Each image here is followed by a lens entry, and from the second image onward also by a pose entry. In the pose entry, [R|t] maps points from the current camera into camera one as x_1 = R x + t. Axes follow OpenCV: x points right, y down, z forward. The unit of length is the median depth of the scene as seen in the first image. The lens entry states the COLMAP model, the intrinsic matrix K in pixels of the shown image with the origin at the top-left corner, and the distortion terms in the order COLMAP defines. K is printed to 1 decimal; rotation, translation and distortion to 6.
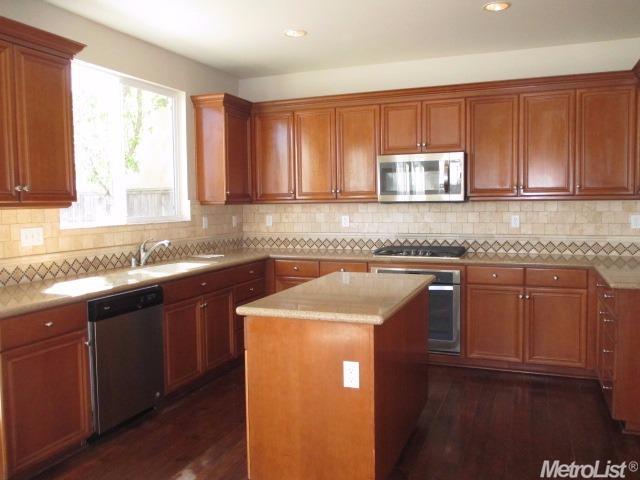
lens RADIAL K [[539.2, 0, 320.0], [0, 539.2, 240.0], [0, 0, 1]] dist [-0.040323, -0.011346]
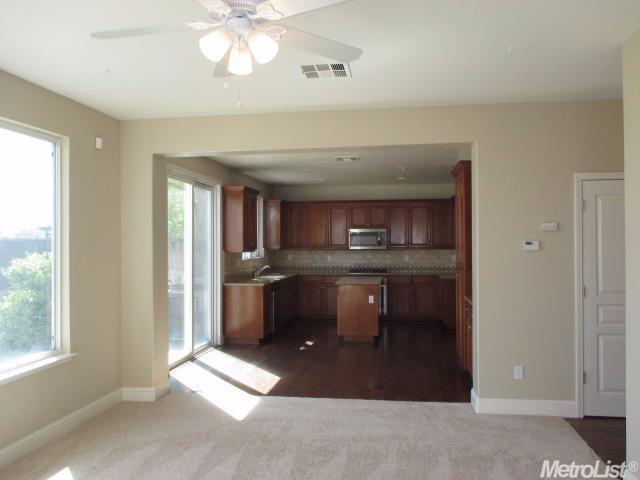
lens RADIAL K [[539.2, 0, 320.0], [0, 539.2, 240.0], [0, 0, 1]] dist [-0.040323, -0.011346]
pose [[0.971043, 0.015573, 0.238396, -0.524656], [0.006323, 0.995848, -0.090807, 0.090932], [-0.238821, 0.089685, 0.966913, -1.100721]]
